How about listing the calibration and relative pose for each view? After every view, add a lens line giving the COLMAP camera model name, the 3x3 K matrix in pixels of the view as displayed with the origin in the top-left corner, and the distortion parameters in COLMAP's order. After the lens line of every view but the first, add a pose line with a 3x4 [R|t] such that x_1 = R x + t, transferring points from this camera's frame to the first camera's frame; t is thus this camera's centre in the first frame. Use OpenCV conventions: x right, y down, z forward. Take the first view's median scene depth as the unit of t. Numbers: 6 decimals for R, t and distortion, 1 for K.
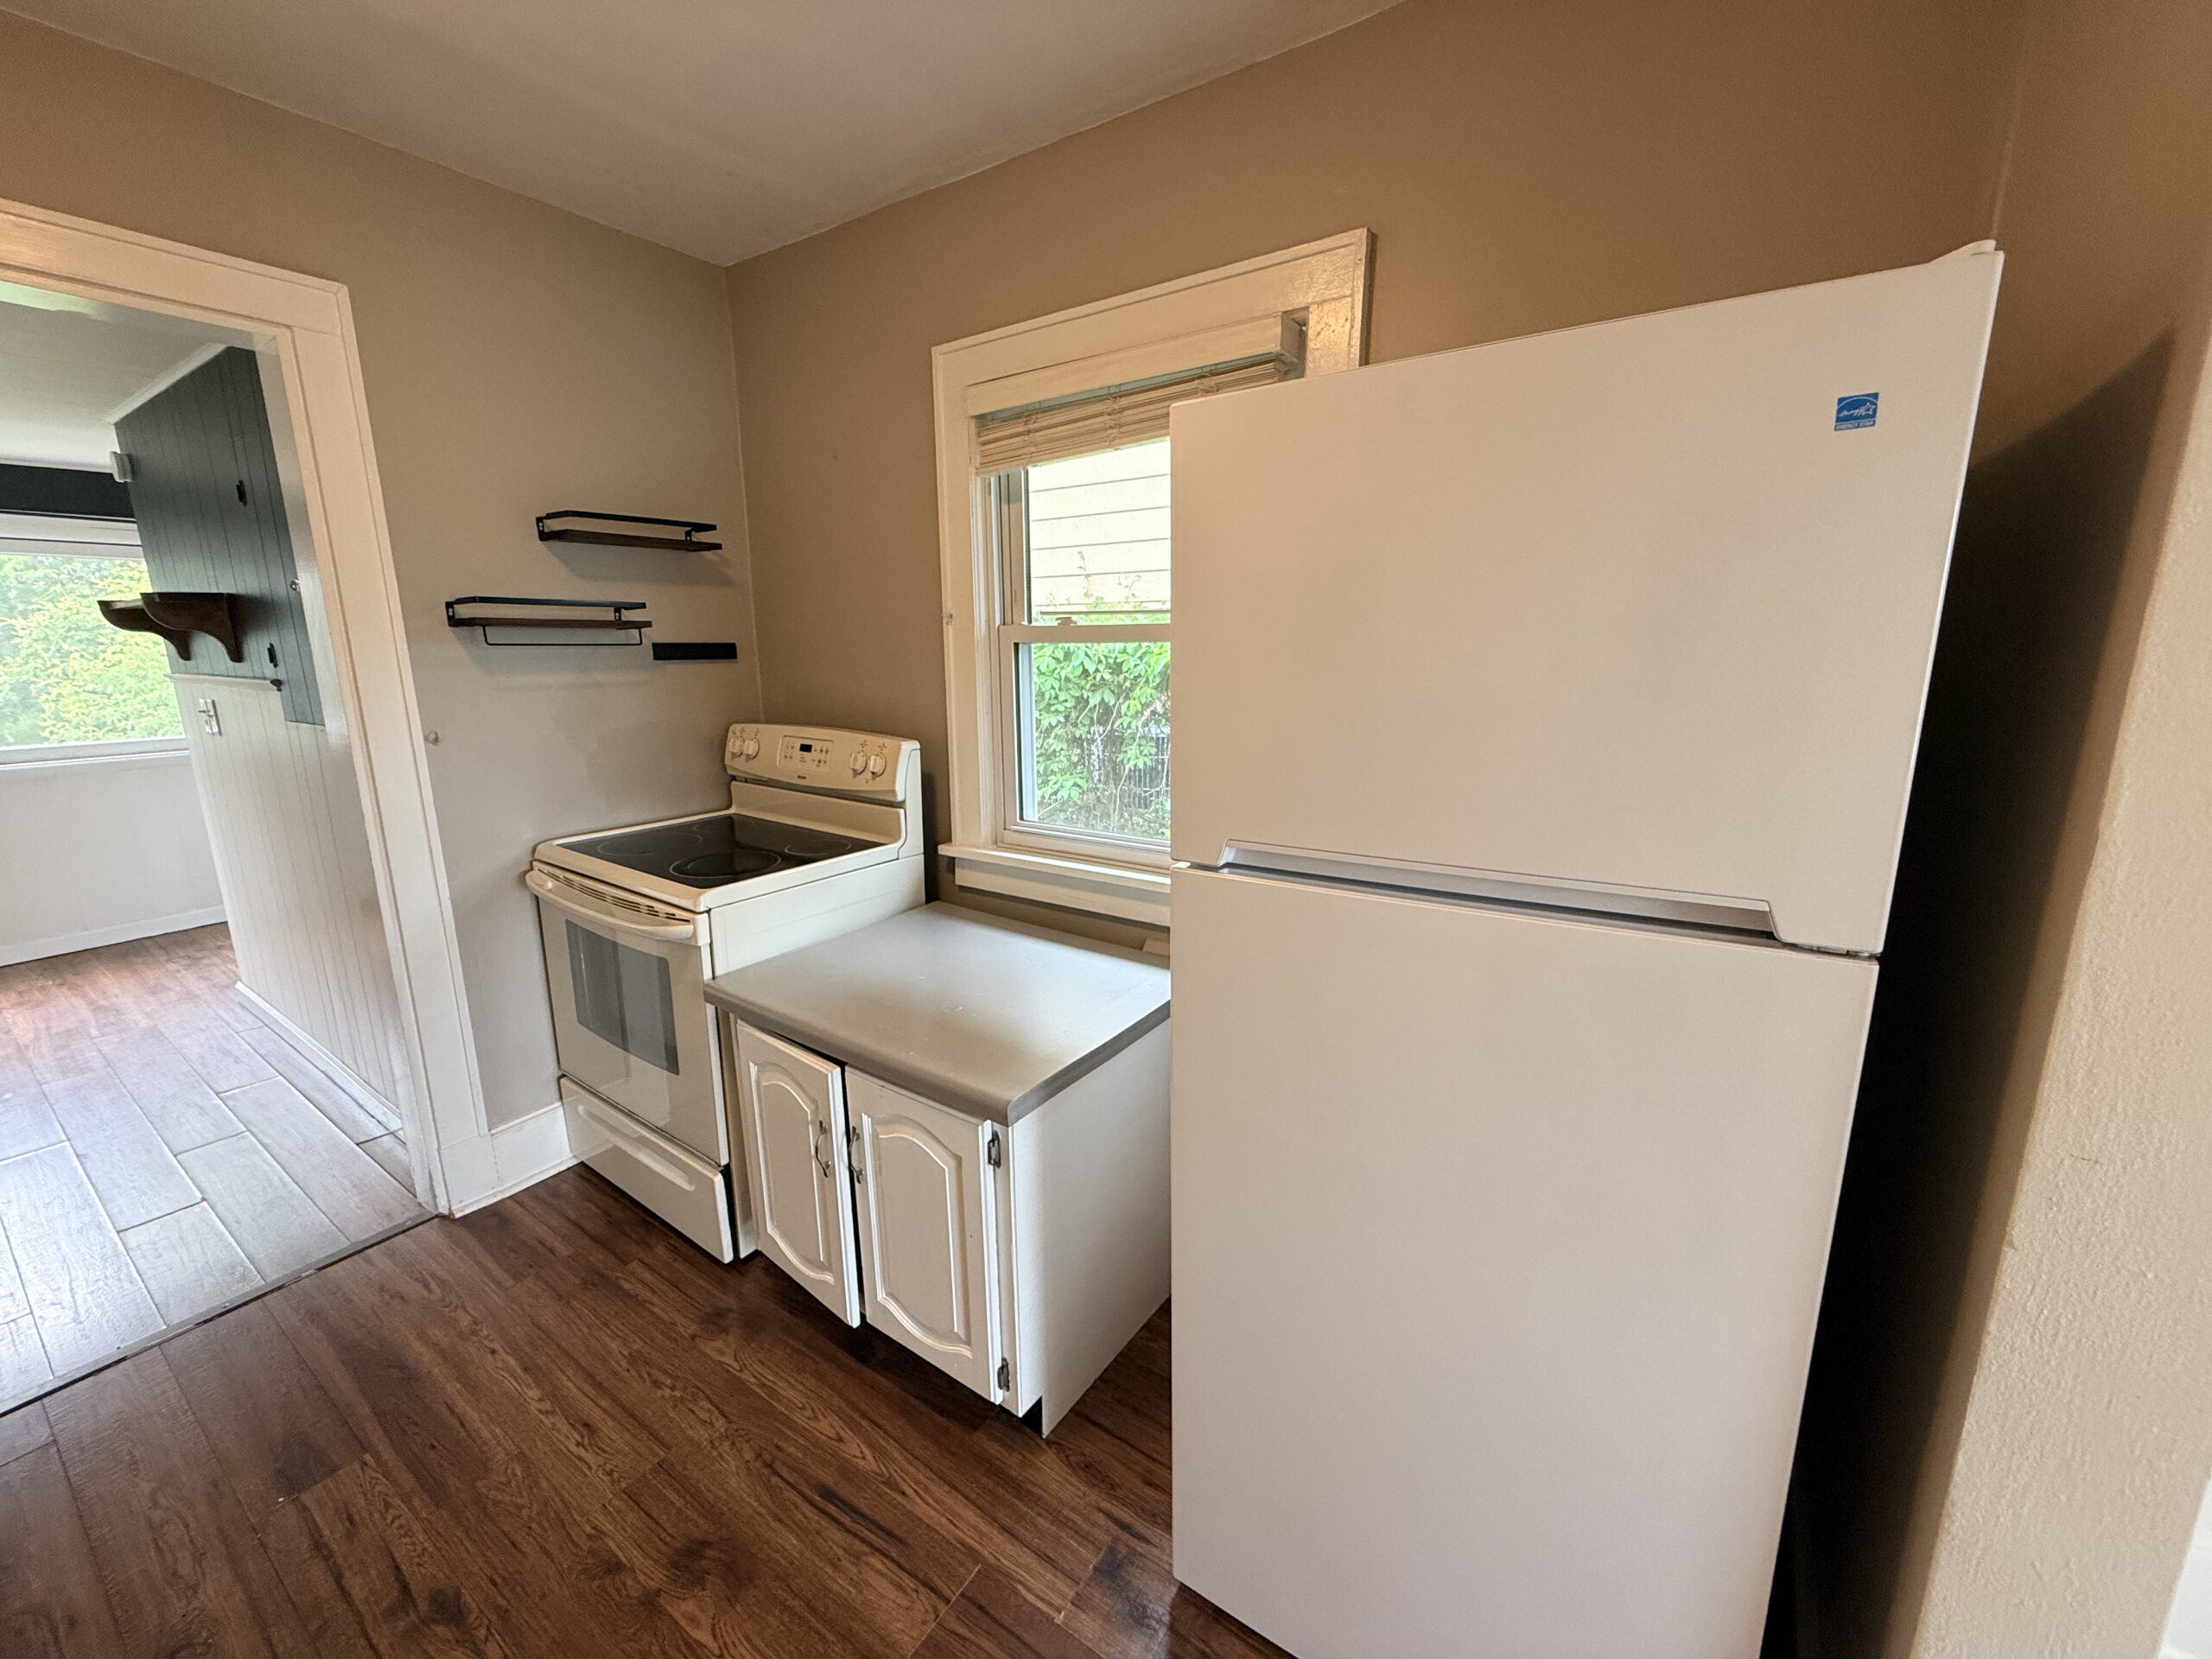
lens RADIAL K [[868.3, 0, 1098.6], [0, 868.3, 826.9], [0, 0, 1]] dist [-0.009275, 0.001062]
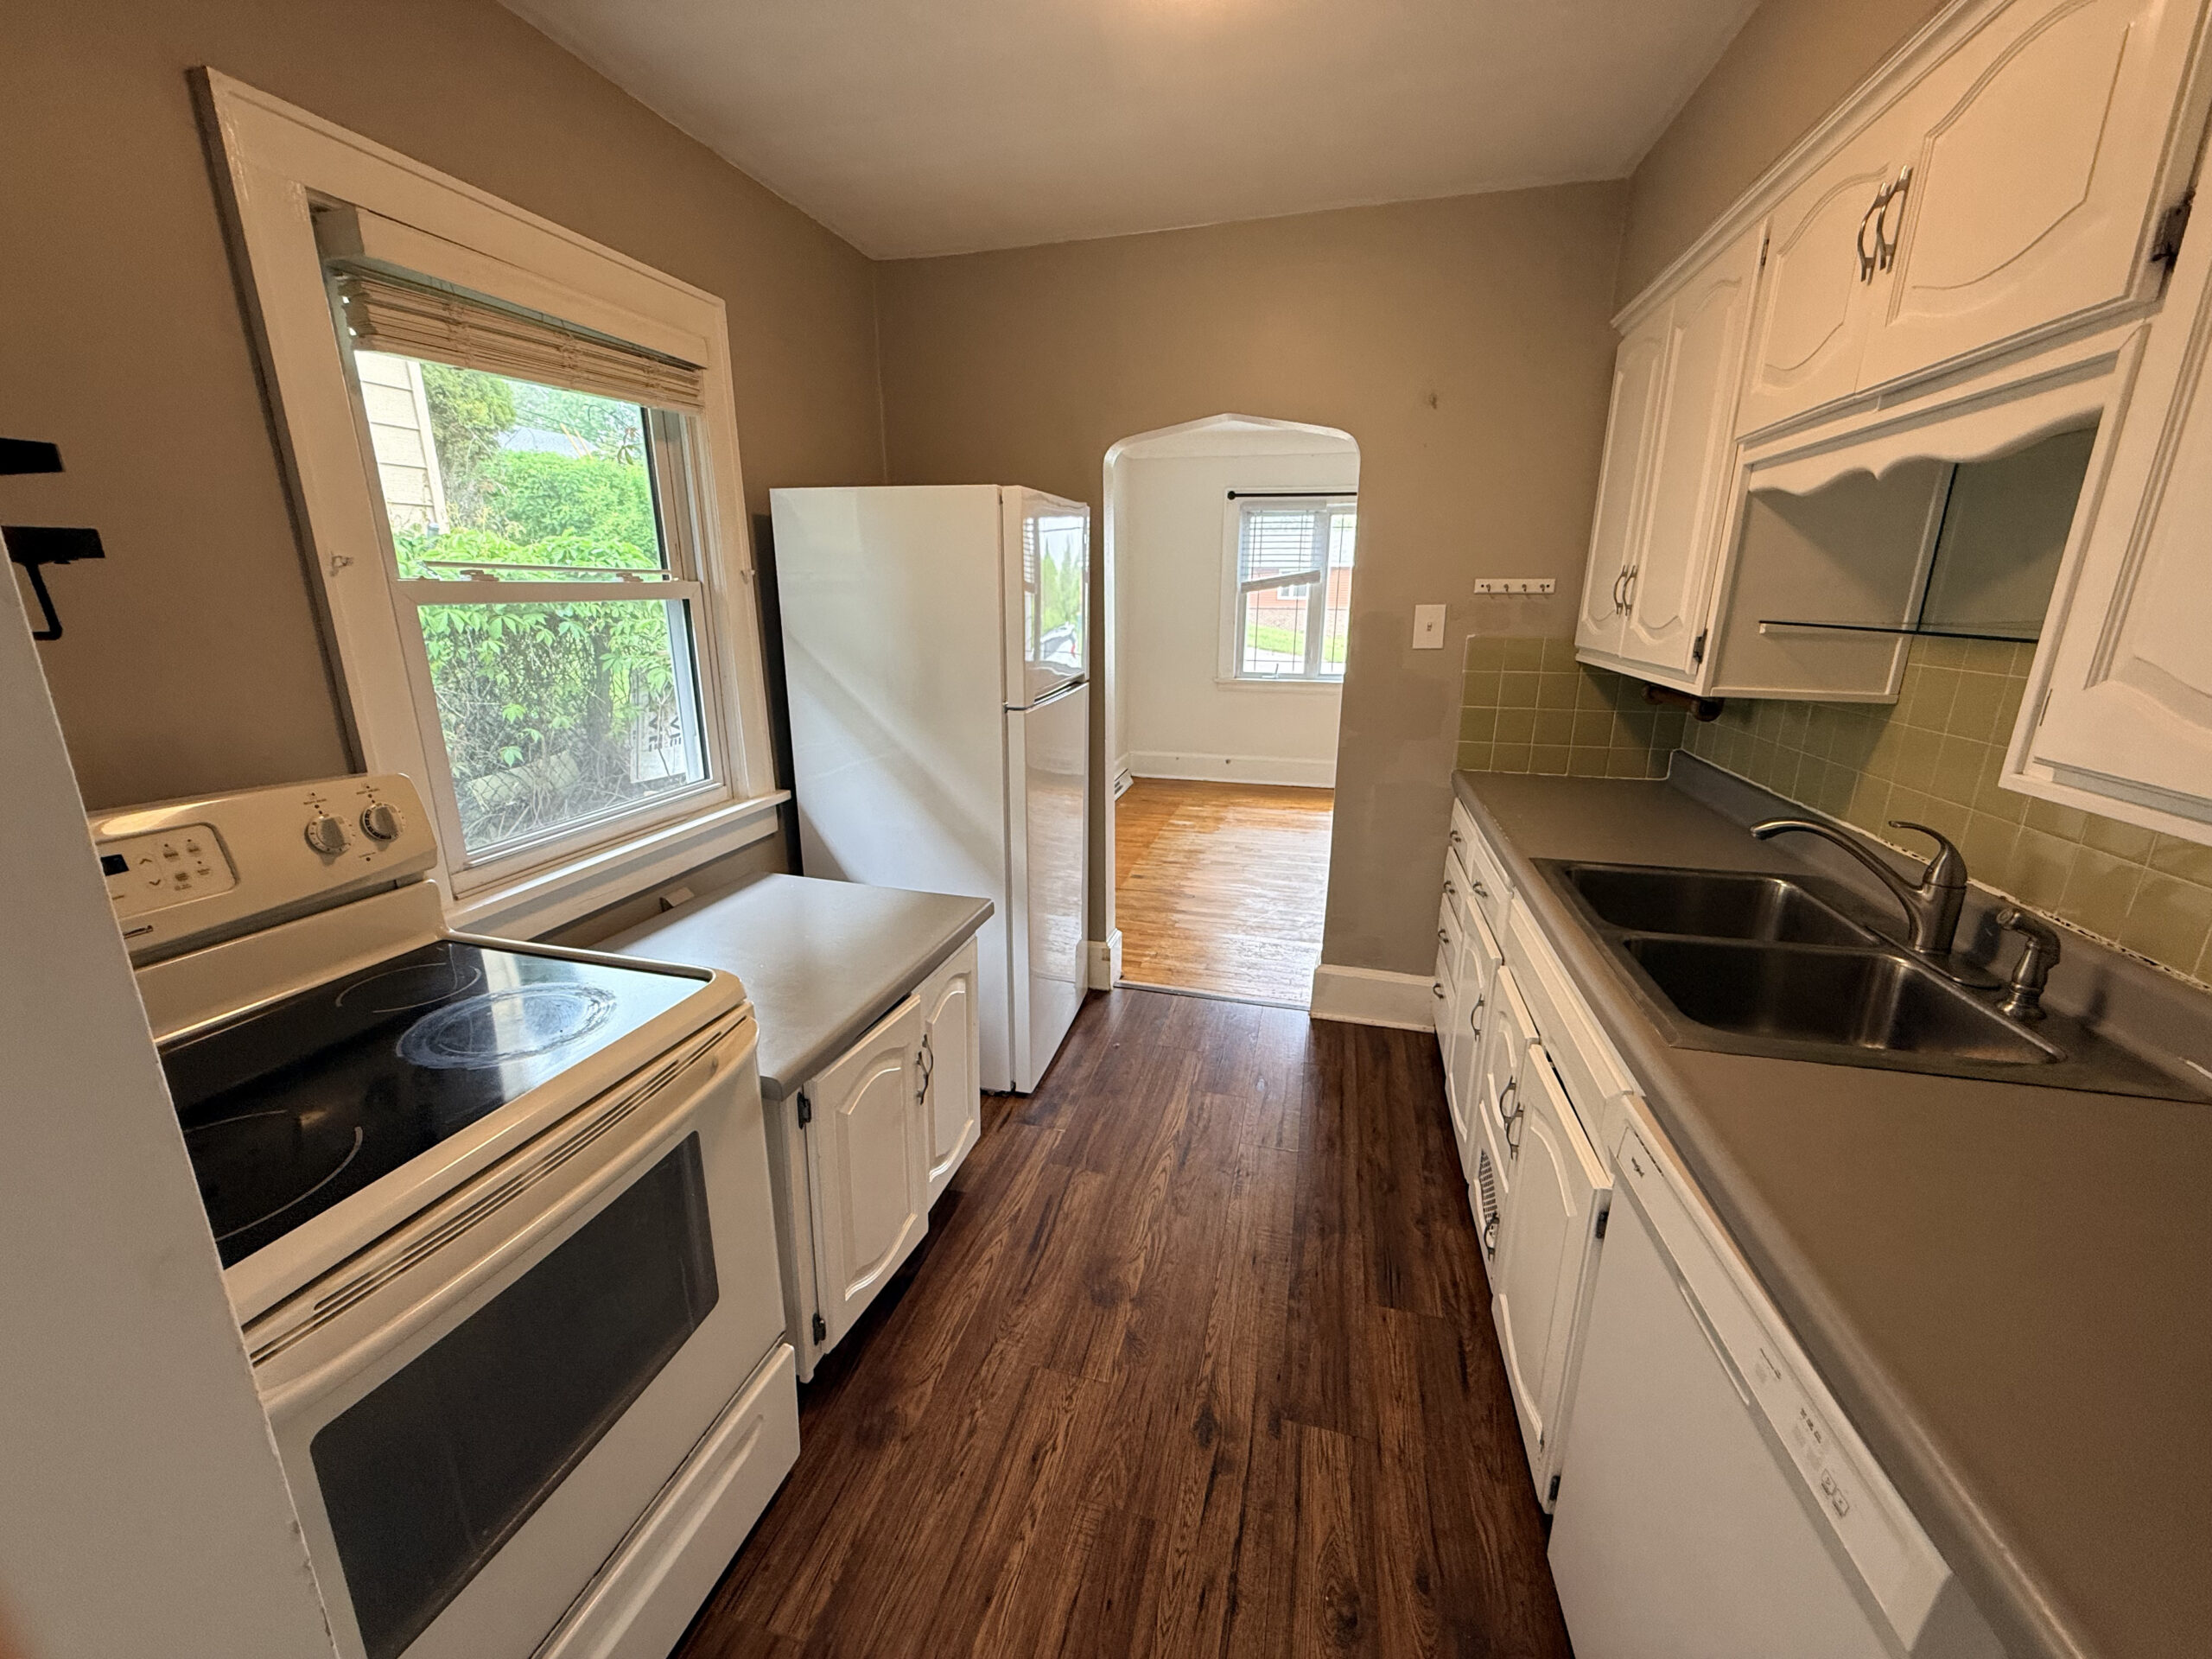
lens RADIAL K [[868.3, 0, 1094.6], [0, 868.3, 838.6], [0, 0, 1]] dist [-0.009275, 0.001062]
pose [[-0.327785, -0.254956, 0.909700, -1.320930], [0.197805, 0.923036, 0.329966, -0.221832], [-0.923813, 0.288101, -0.252126, 1.004959]]
